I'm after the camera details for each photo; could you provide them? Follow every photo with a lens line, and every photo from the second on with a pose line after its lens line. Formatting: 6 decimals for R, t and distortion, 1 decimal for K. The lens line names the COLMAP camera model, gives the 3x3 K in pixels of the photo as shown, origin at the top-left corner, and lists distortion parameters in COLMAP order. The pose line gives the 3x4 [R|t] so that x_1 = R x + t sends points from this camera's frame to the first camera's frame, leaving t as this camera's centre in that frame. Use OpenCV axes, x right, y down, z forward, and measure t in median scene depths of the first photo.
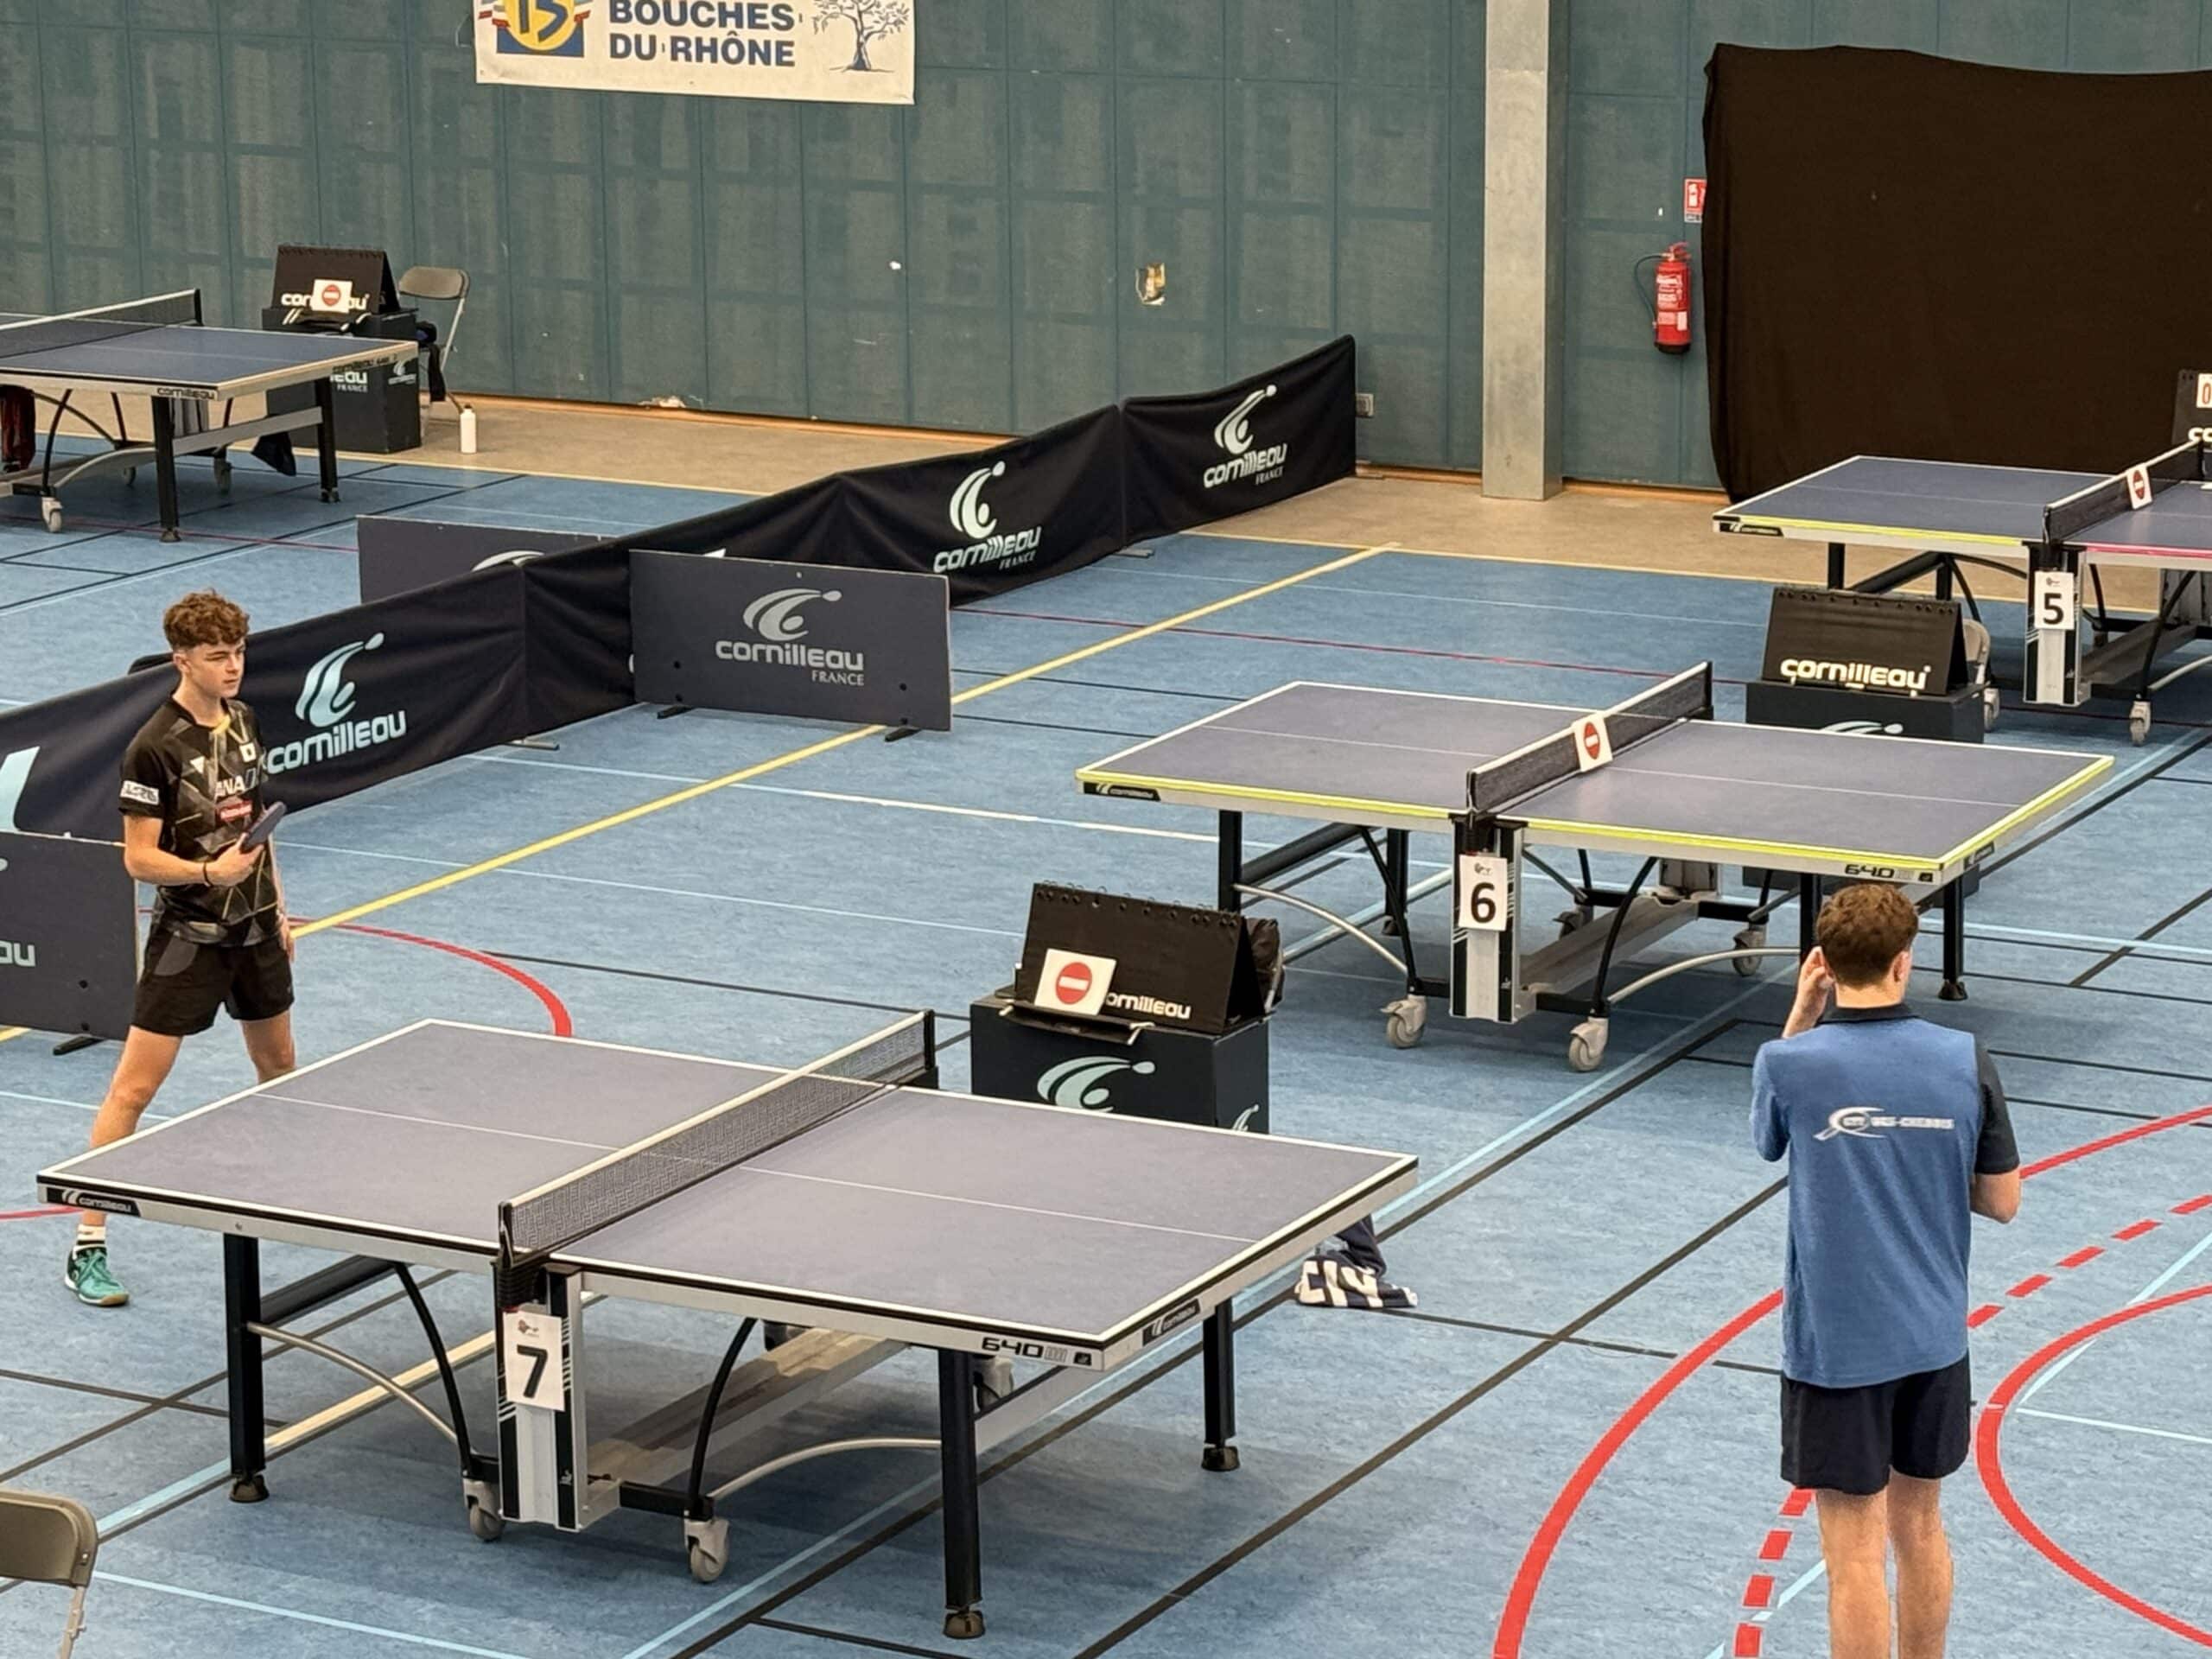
lens RADIAL K [[5431.2, 0, 1136.8], [0, 5431.2, 822.2], [0, 0, 1]] dist [0.075207, 0.582423]
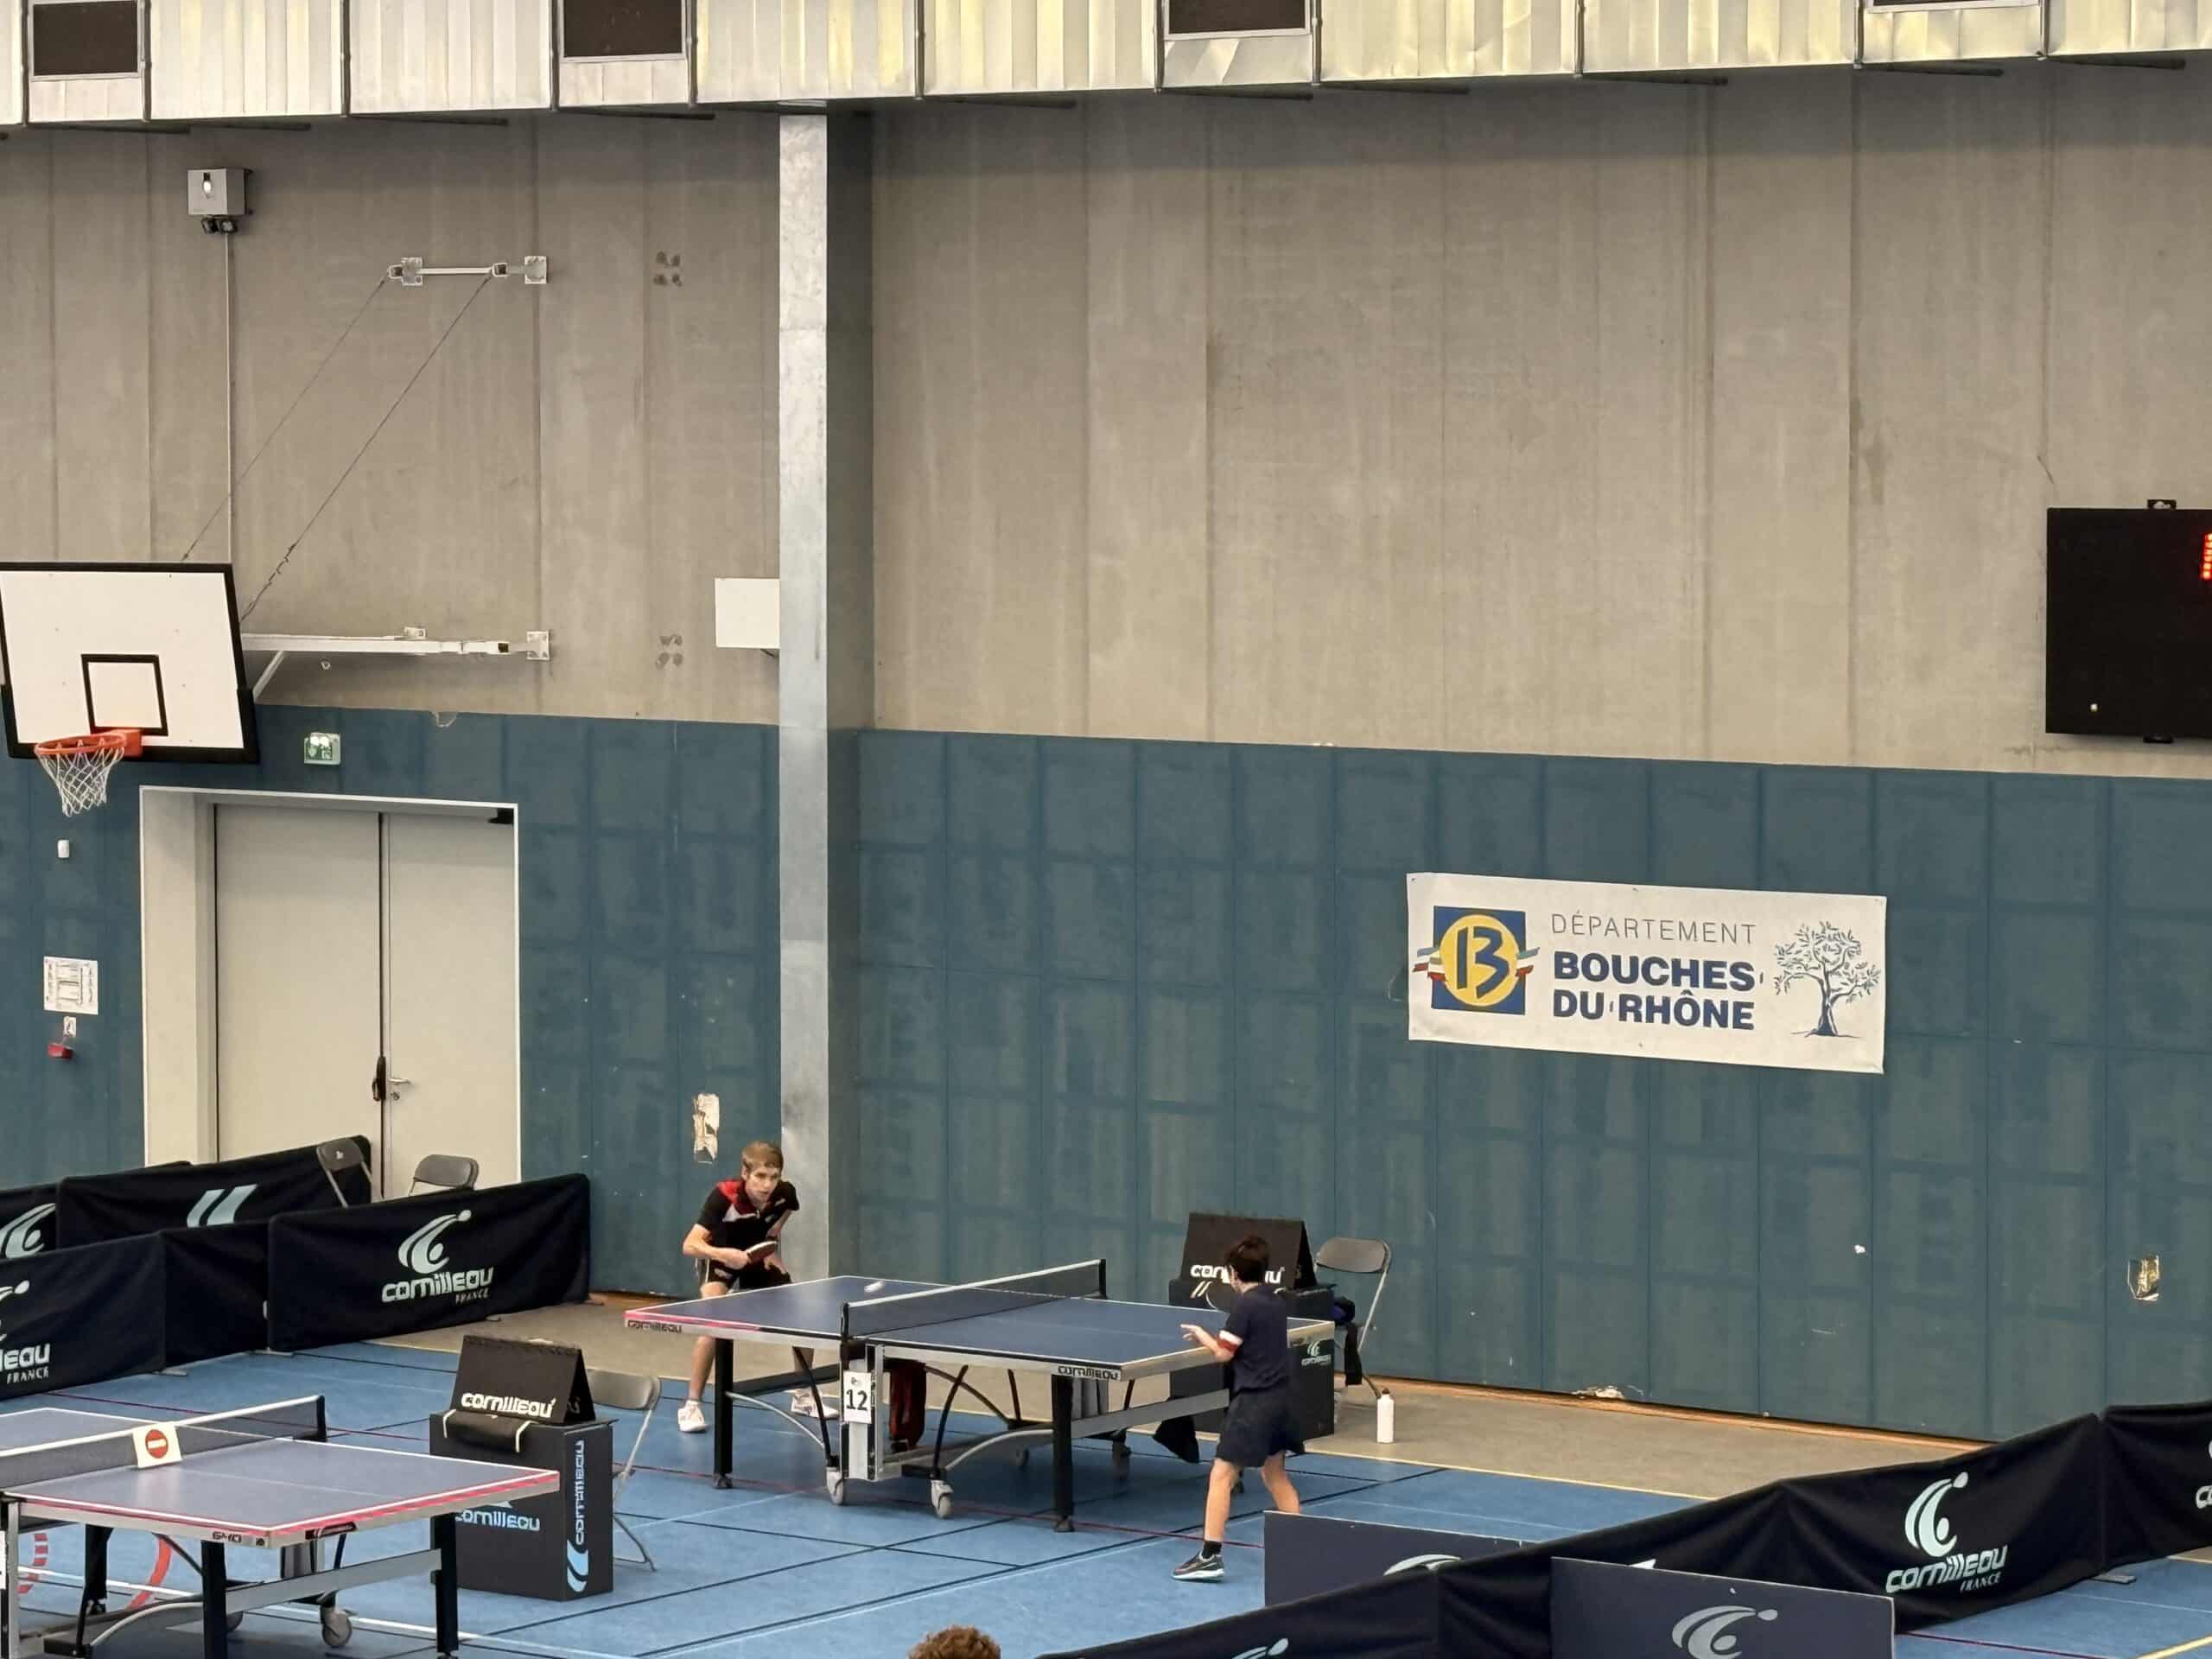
lens RADIAL K [[6982.7, 0, 1106.0], [0, 6982.7, 829.5], [0, 0, 1]] dist [0.039101, 1.982005]
pose [[0.986434, 0.015229, -0.163450, 0.020871], [-0.039731, 0.988232, -0.147709, 0.005490], [0.159277, 0.152200, 0.975431, -0.165283]]
